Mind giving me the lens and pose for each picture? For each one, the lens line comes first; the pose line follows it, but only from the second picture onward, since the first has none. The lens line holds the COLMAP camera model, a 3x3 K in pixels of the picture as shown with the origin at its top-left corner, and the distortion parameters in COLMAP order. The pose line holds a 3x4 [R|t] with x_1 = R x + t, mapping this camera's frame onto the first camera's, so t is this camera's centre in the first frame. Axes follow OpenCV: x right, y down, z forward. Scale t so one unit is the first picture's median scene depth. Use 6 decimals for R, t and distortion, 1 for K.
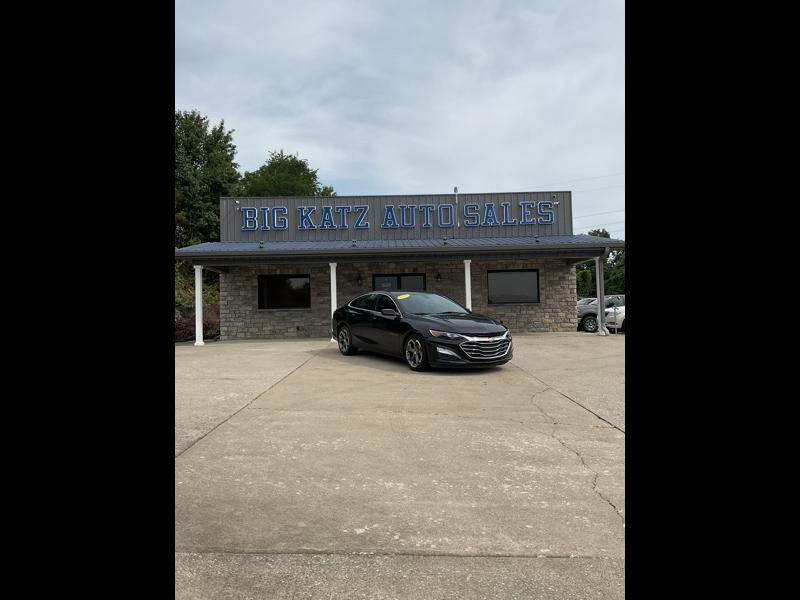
lens RADIAL K [[516.8, 0, 427.6], [0, 516.8, 303.3], [0, 0, 1]] dist [0.007834, 0.001208]
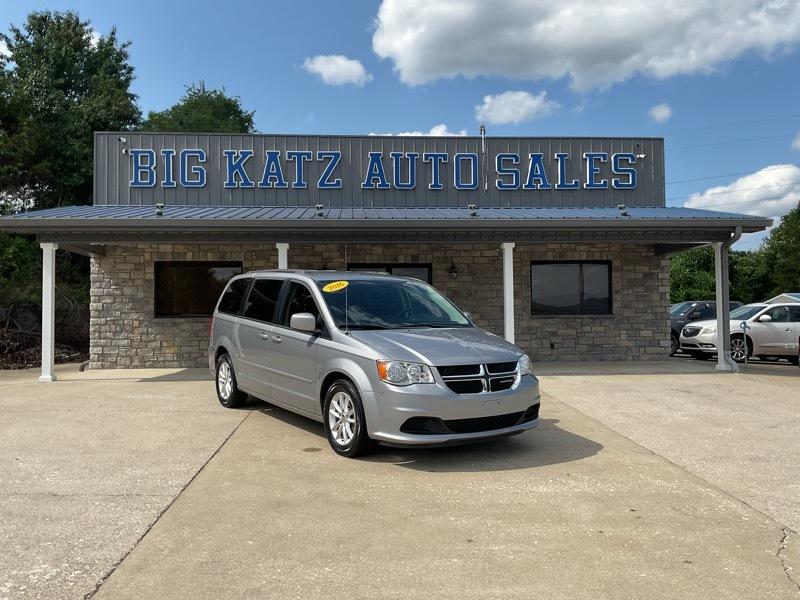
lens RADIAL K [[680.7, 0, 428.1], [0, 680.7, 298.8], [0, 0, 1]] dist [-0.006680, -0.014005]
pose [[0.998808, 0.016691, 0.045872, -0.044971], [-0.016430, 0.999847, -0.006063, -0.011412], [-0.045966, 0.005302, 0.998929, 0.190510]]
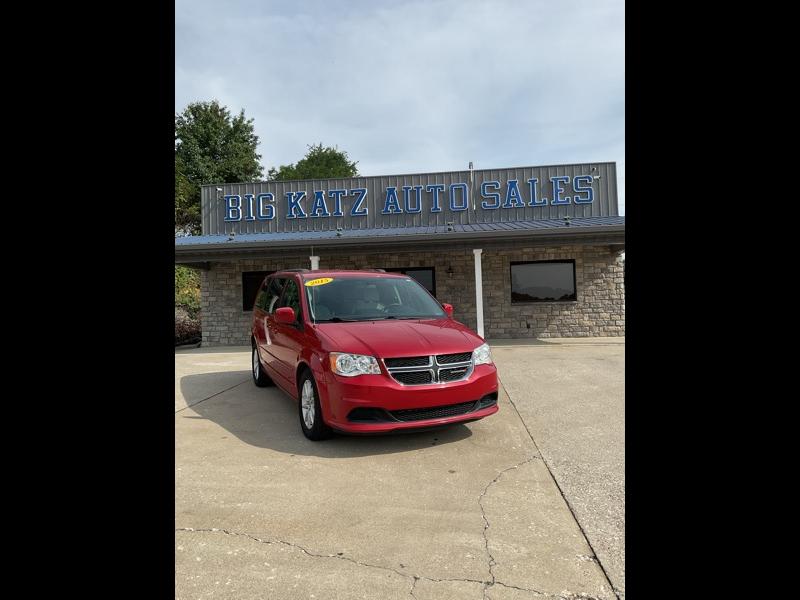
lens RADIAL K [[514.8, 0, 421.4], [0, 514.8, 298.2], [0, 0, 1]] dist [0.000569, -0.001357]
pose [[0.991576, -0.008771, -0.129226, 0.081379], [0.008954, 0.999960, 0.000830, -0.008549], [0.129214, -0.001980, 0.991615, 0.173154]]
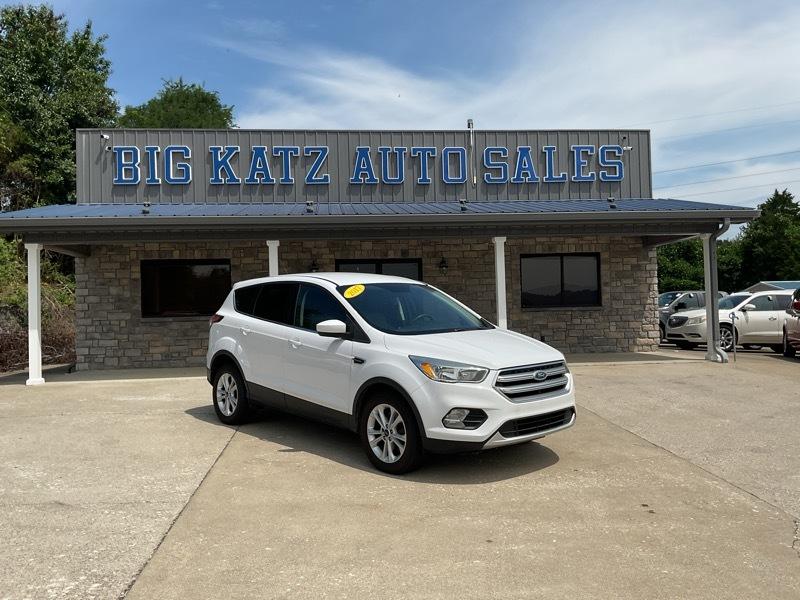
lens RADIAL K [[680.7, 0, 428.1], [0, 680.7, 298.8], [0, 0, 1]] dist [-0.006680, -0.014005]
pose [[0.997175, 0.000792, 0.075111, -0.056954], [-0.001142, 0.999989, 0.004617, -0.014063], [-0.075107, -0.004690, 0.997164, 0.193086]]
